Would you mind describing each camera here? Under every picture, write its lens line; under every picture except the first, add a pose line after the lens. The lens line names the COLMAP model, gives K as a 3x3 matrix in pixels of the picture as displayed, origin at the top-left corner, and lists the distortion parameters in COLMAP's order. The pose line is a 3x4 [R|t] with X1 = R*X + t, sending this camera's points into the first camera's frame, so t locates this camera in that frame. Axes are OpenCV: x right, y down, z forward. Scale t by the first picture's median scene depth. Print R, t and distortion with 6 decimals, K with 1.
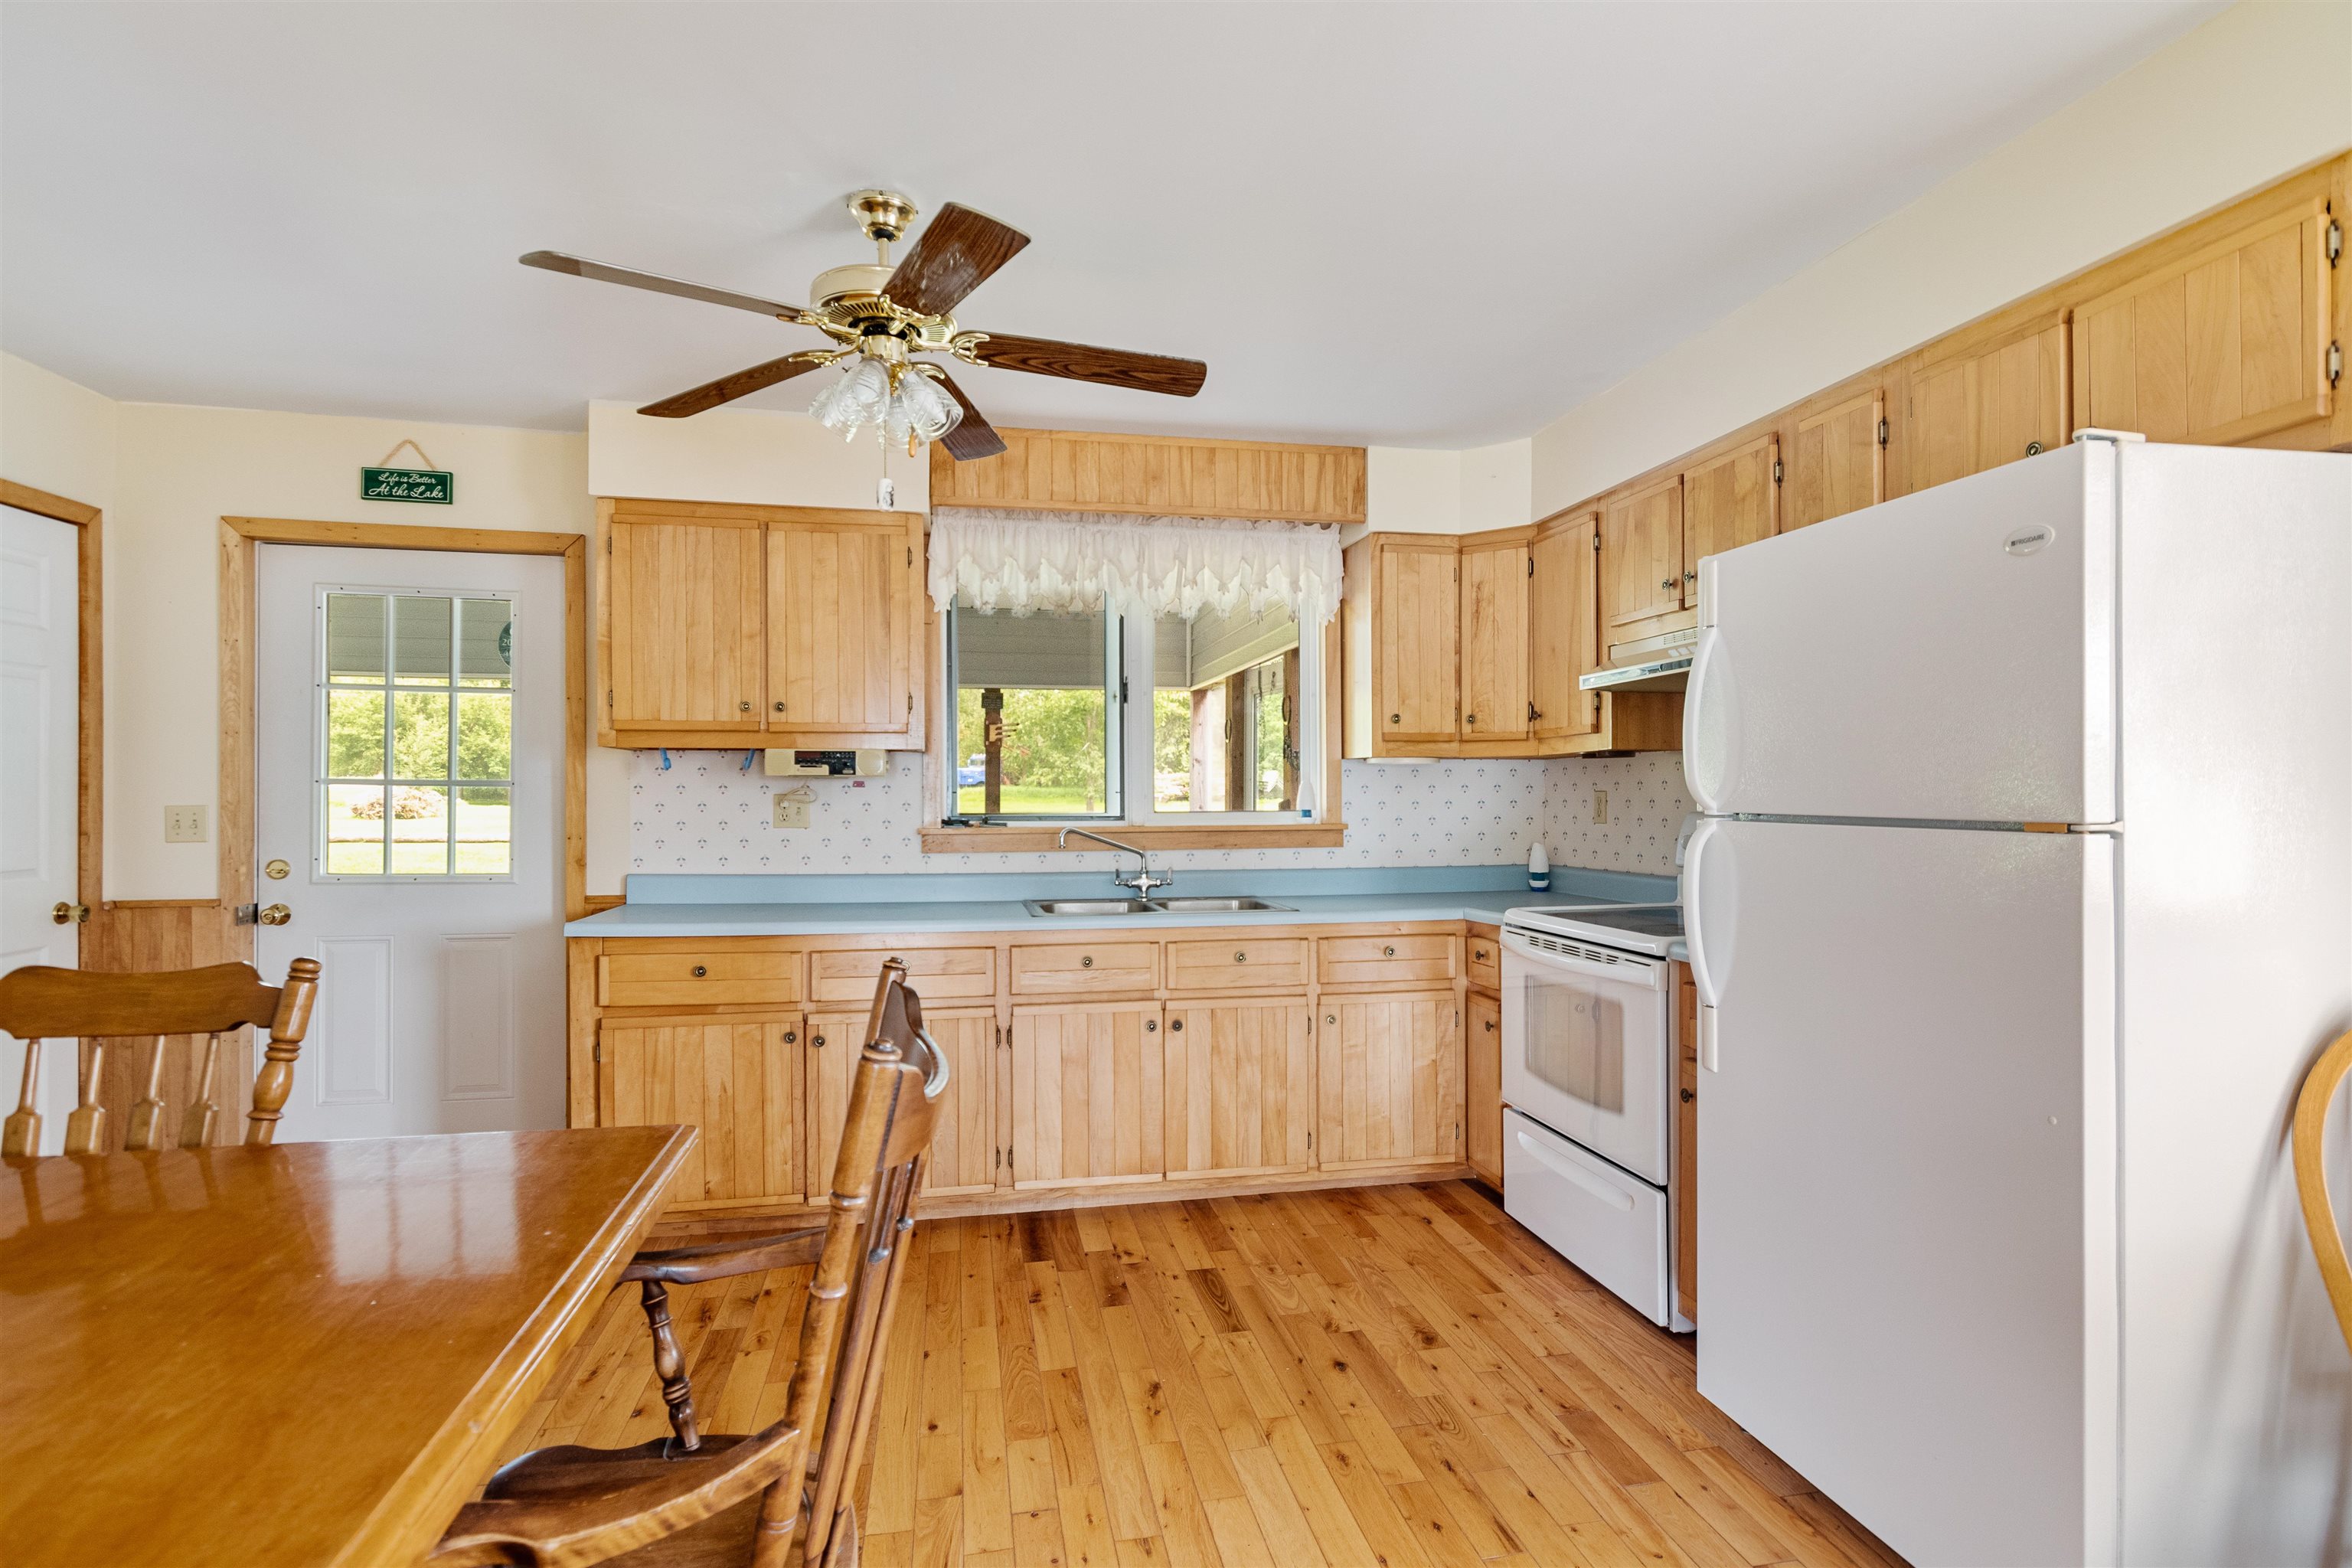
lens RADIAL K [[1143.5, 0, 1183.0], [0, 1143.5, 790.2], [0, 0, 1]] dist [-0.000828, -0.000133]
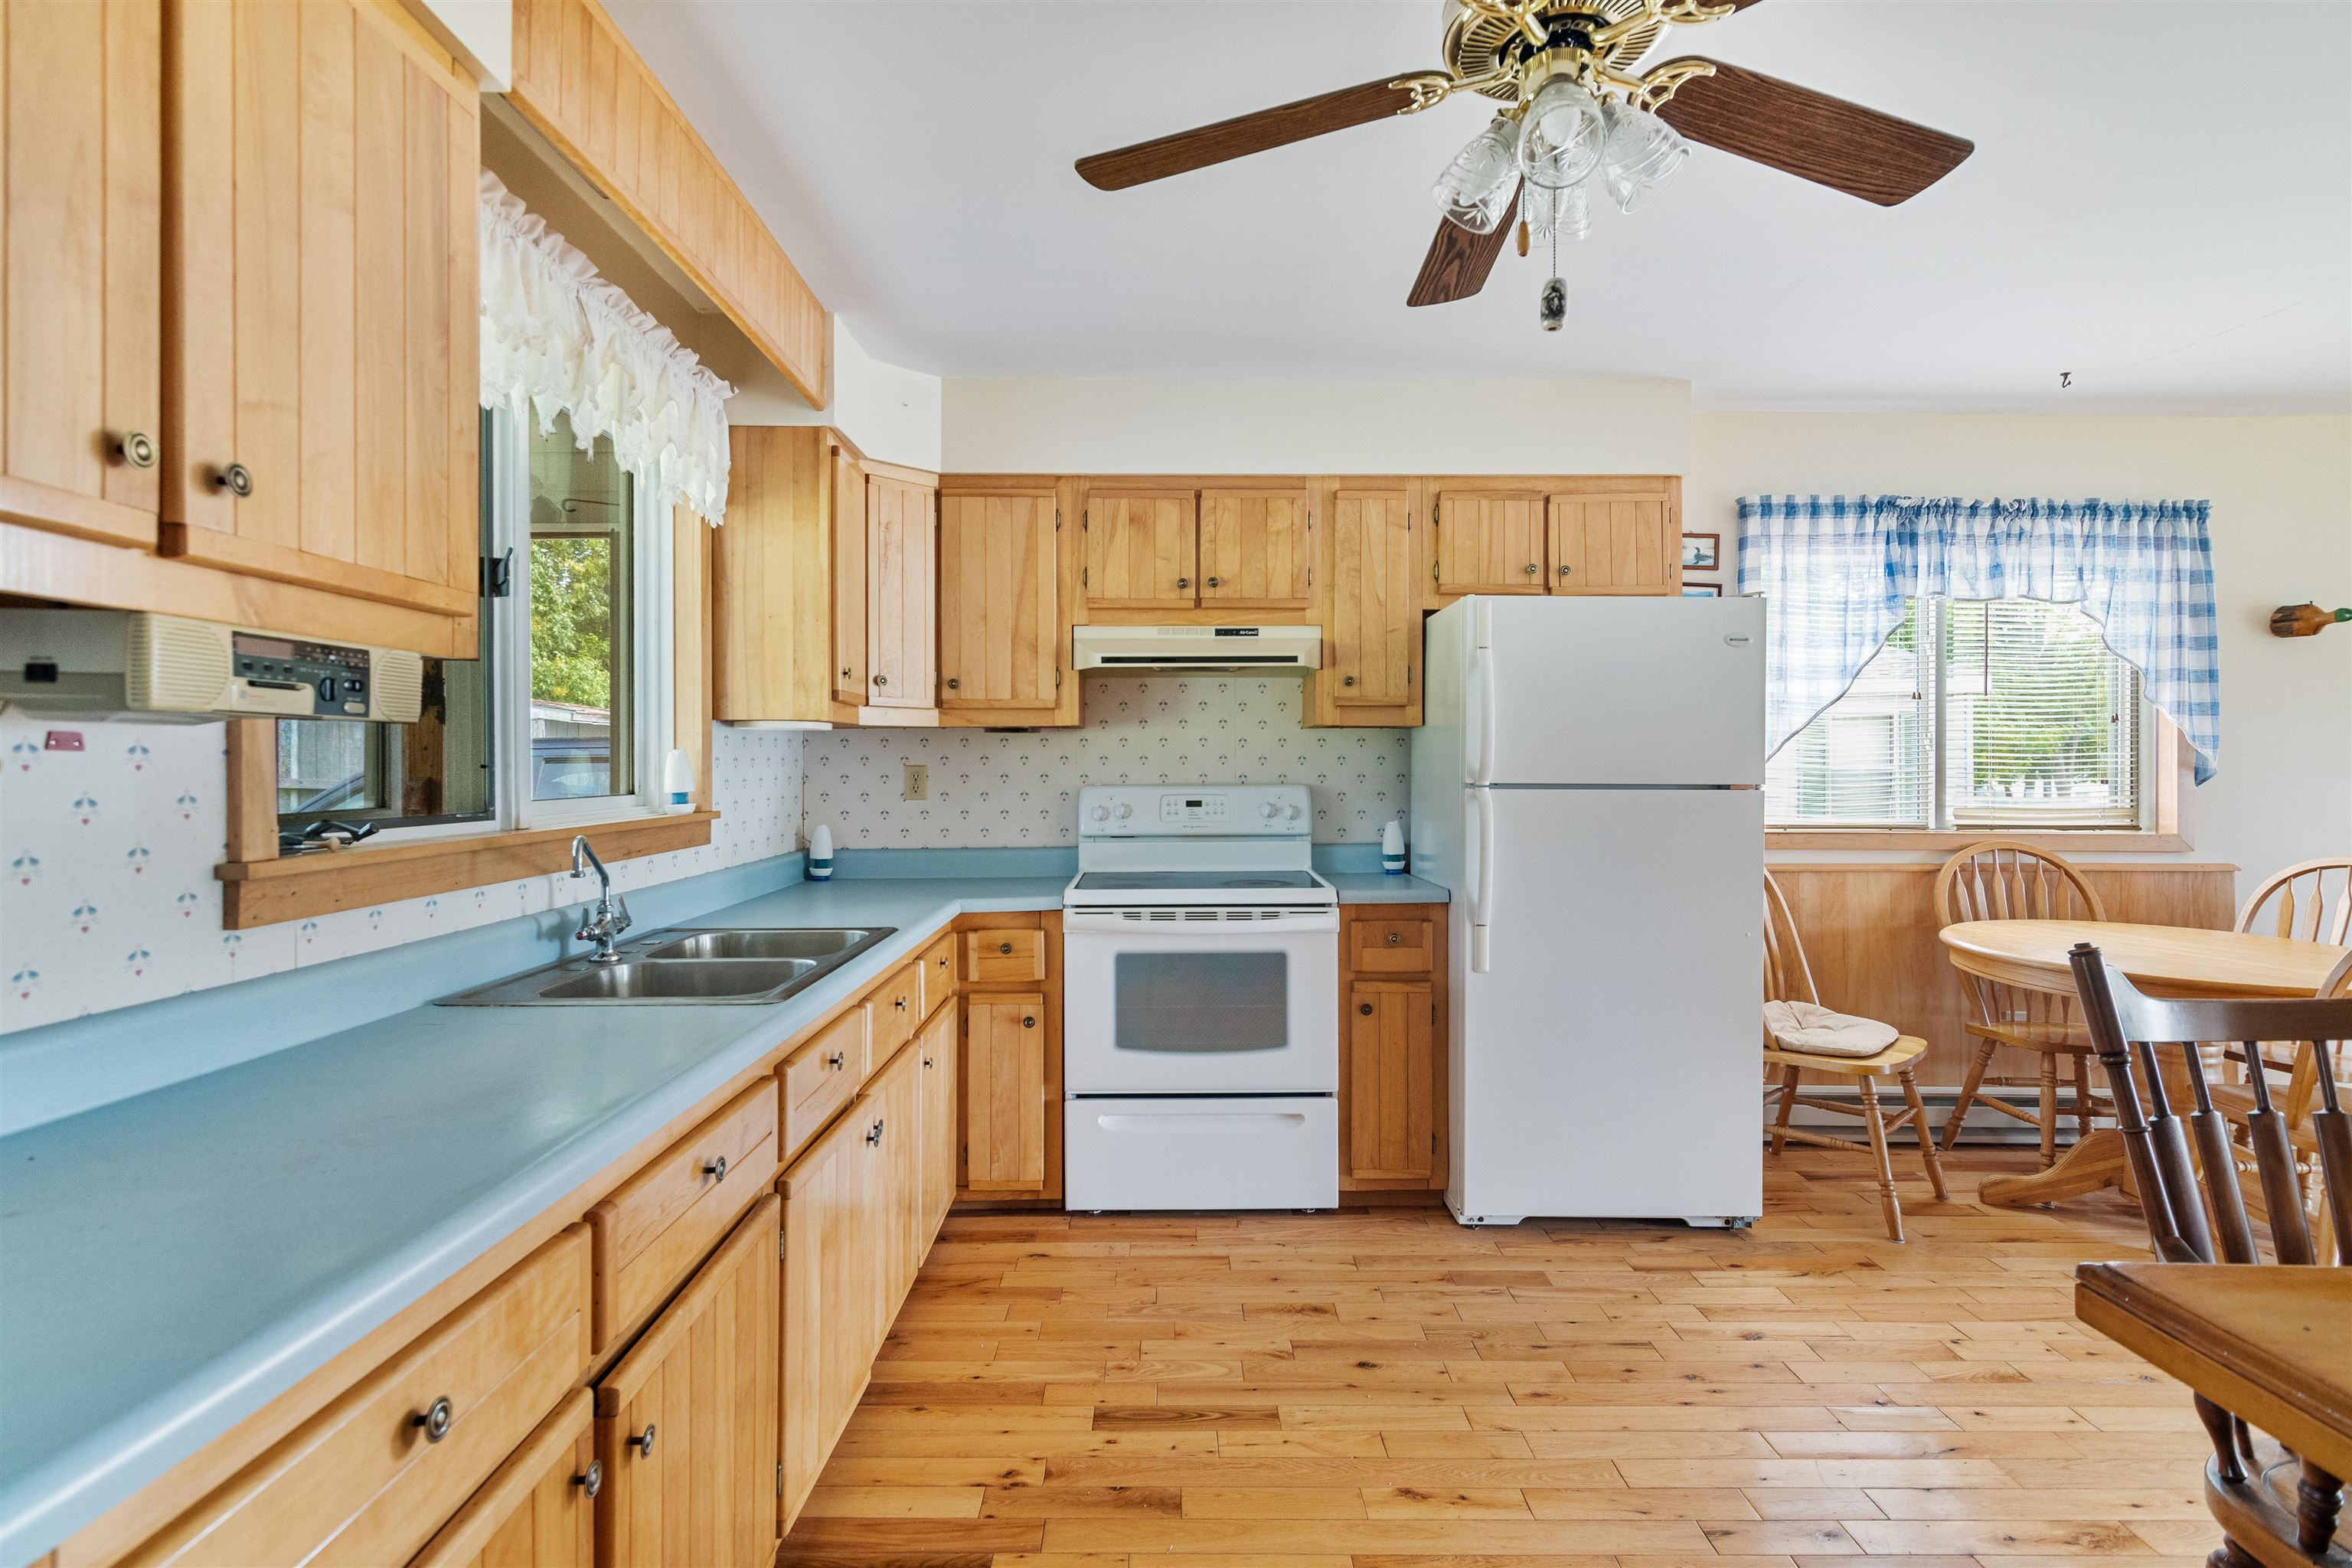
lens RADIAL K [[1136.0, 0, 1171.9], [0, 1136.0, 763.8], [0, 0, 1]] dist [0.000289, 0.000710]
pose [[0.187222, 0.003405, 0.982312, -0.730651], [-0.004424, 0.999987, -0.002623, 0.000897], [-0.982308, -0.003854, 0.187235, 0.861809]]
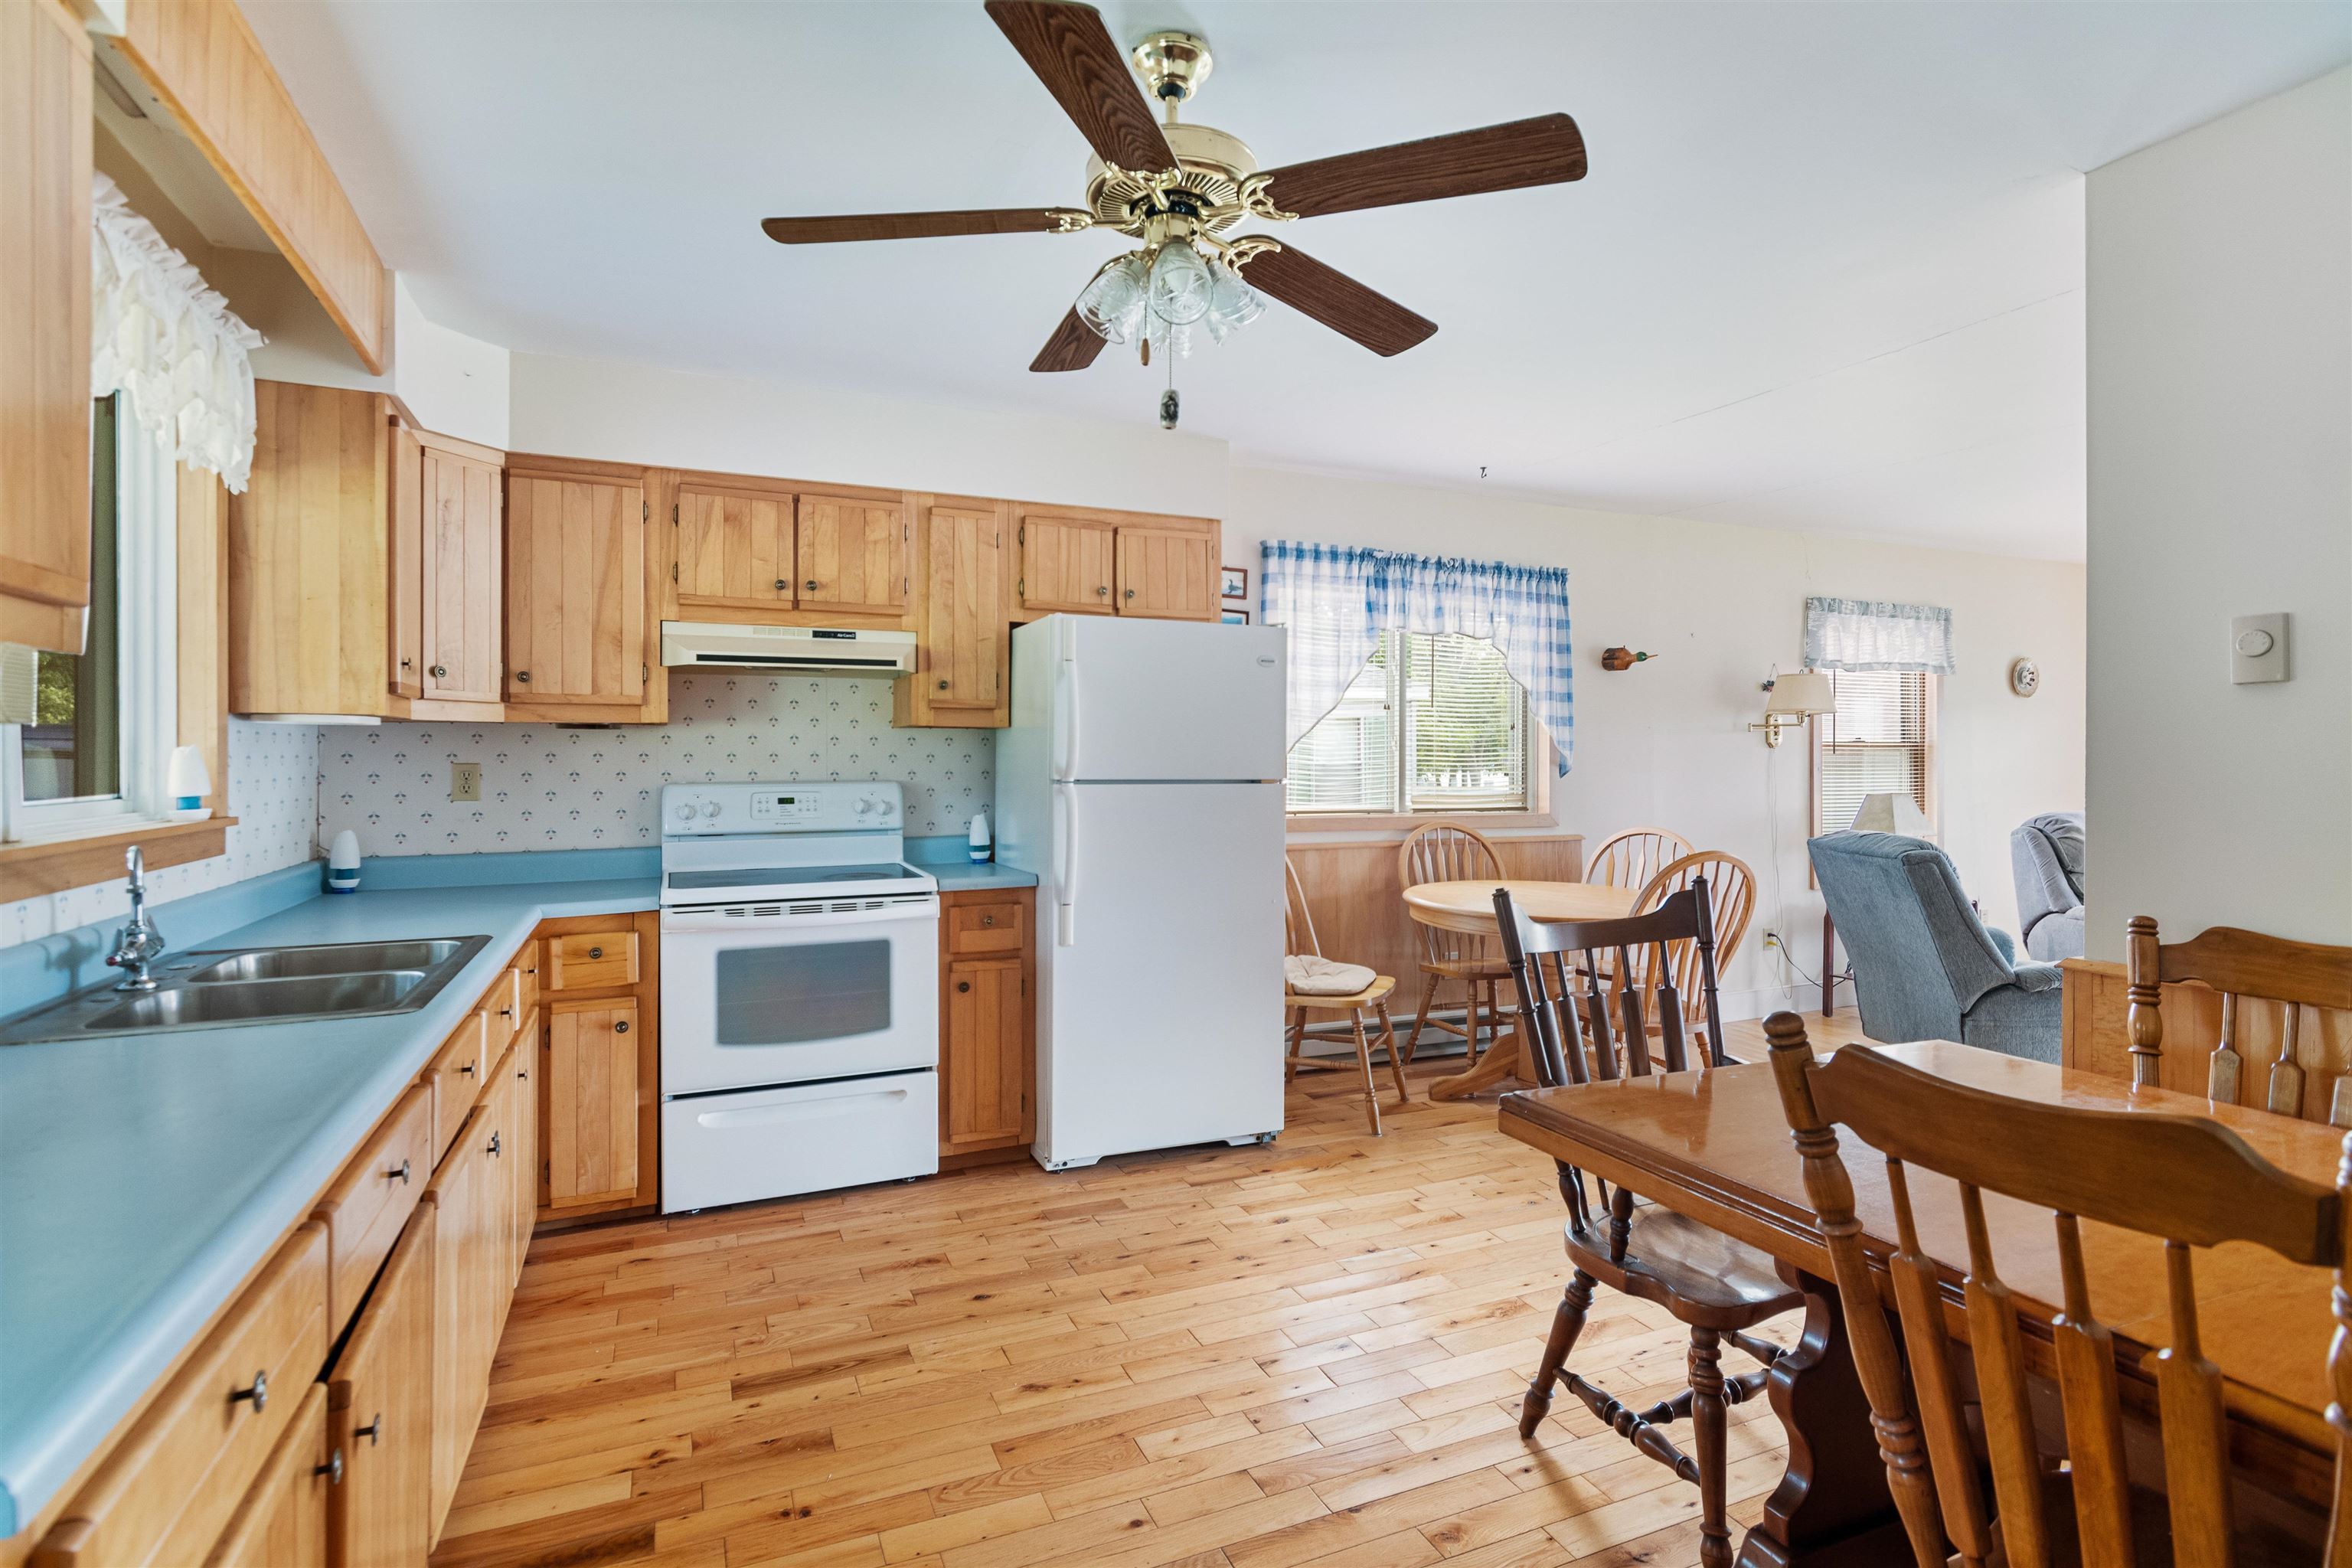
lens RADIAL K [[1141.2, 0, 1168.8], [0, 1141.2, 758.4], [0, 0, 1]] dist [0.000446, 0.000309]
pose [[-0.213456, 0.003055, 0.976948, -0.839984], [-0.004412, 0.999982, -0.004091, -0.002971], [-0.976943, -0.005183, -0.213439, 0.929032]]
